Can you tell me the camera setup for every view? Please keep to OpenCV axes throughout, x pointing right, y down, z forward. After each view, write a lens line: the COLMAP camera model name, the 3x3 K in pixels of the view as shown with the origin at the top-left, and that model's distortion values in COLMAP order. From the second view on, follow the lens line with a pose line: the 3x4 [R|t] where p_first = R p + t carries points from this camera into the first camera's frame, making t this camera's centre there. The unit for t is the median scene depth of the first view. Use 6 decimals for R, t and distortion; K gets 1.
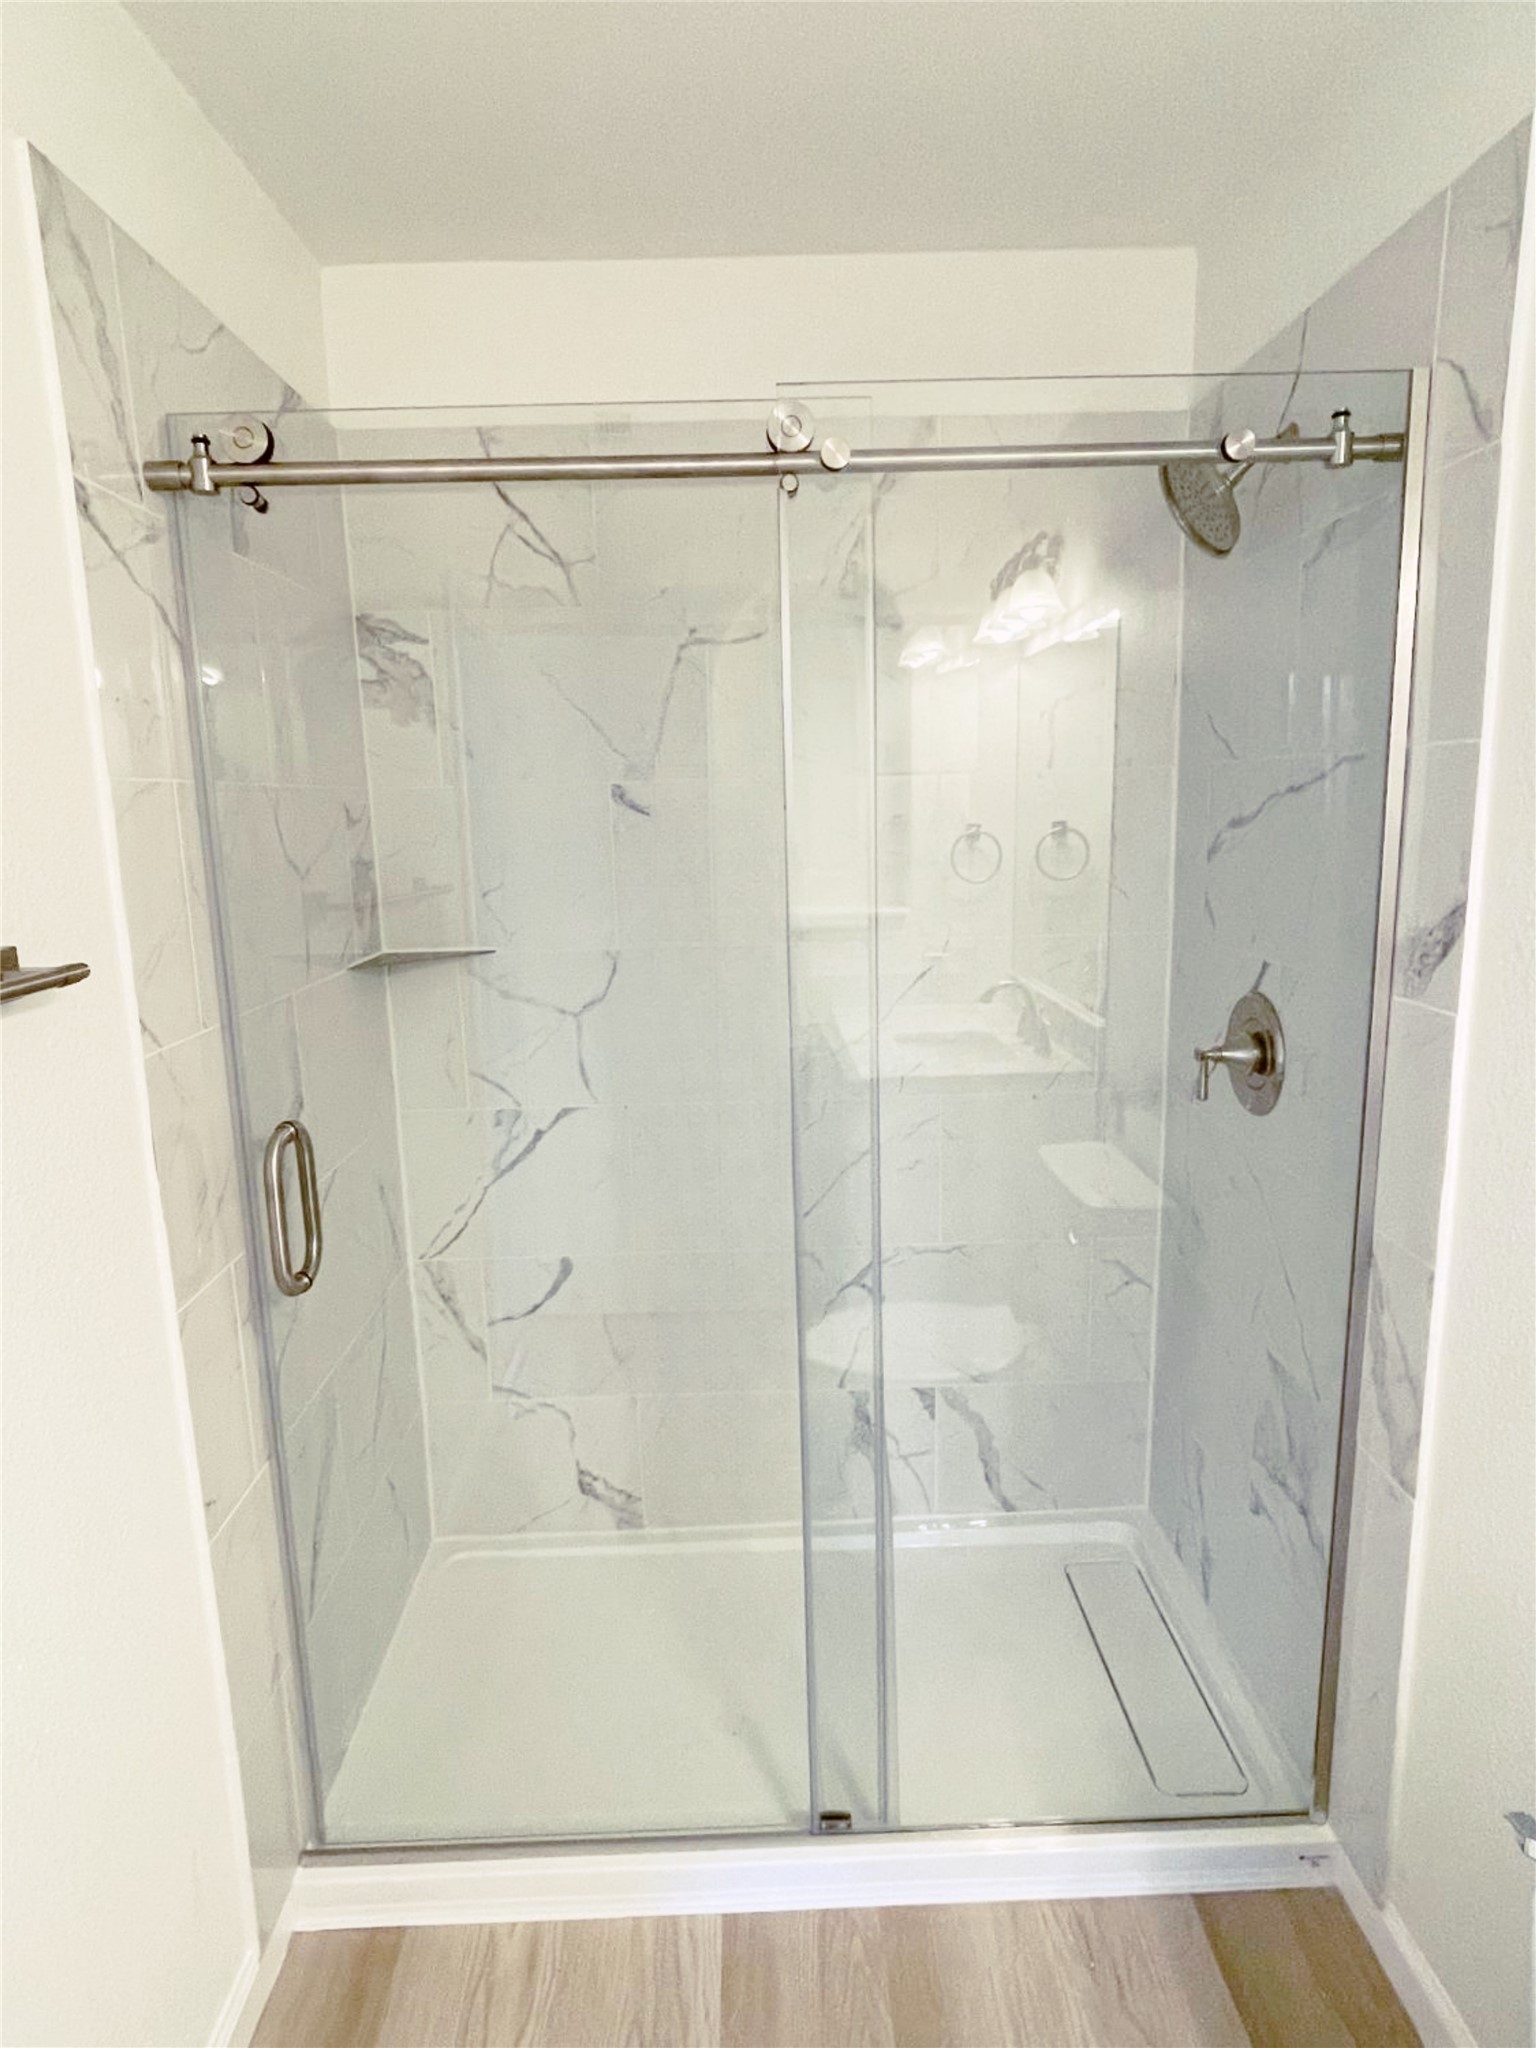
lens RADIAL K [[1175.3, 0, 768.0], [0, 1175.3, 1024.0], [0, 0, 1]] dist [0.001285, -0.002085]
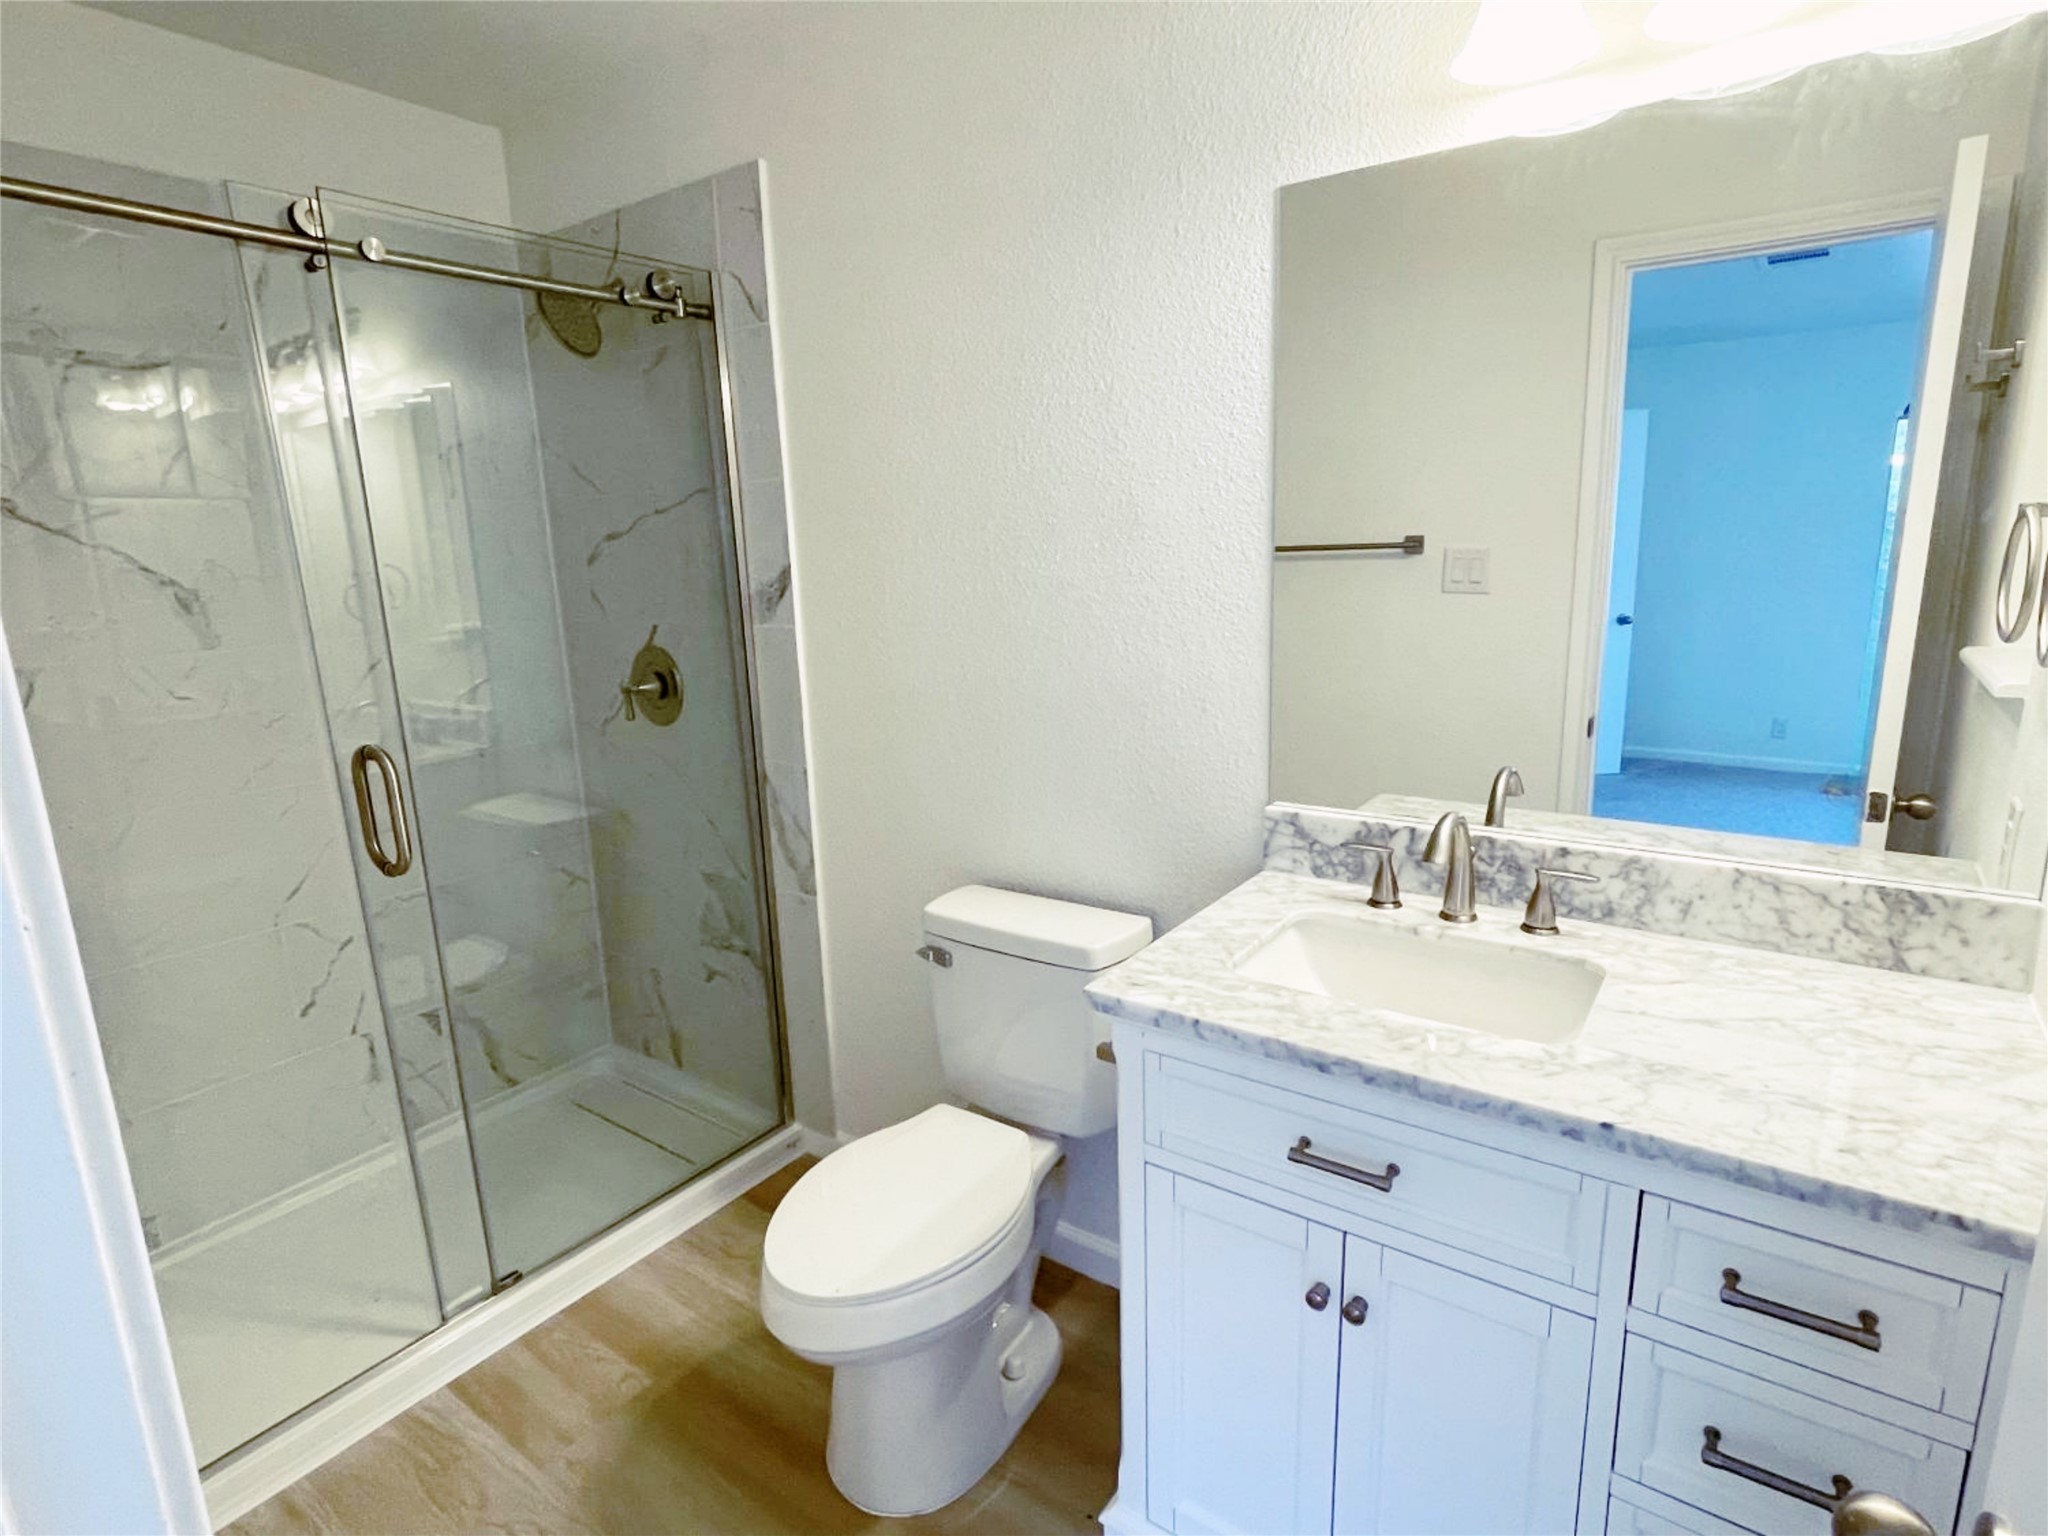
lens RADIAL K [[1060.0, 0, 1030.7], [0, 1060.0, 768.0], [0, 0, 1]] dist [0.000861, -0.000157]
pose [[0.596633, -0.161702, 0.786054, -0.444929], [0.168897, 0.982853, 0.073990, 0.122753], [-0.784540, 0.088617, 0.613714, -0.251280]]
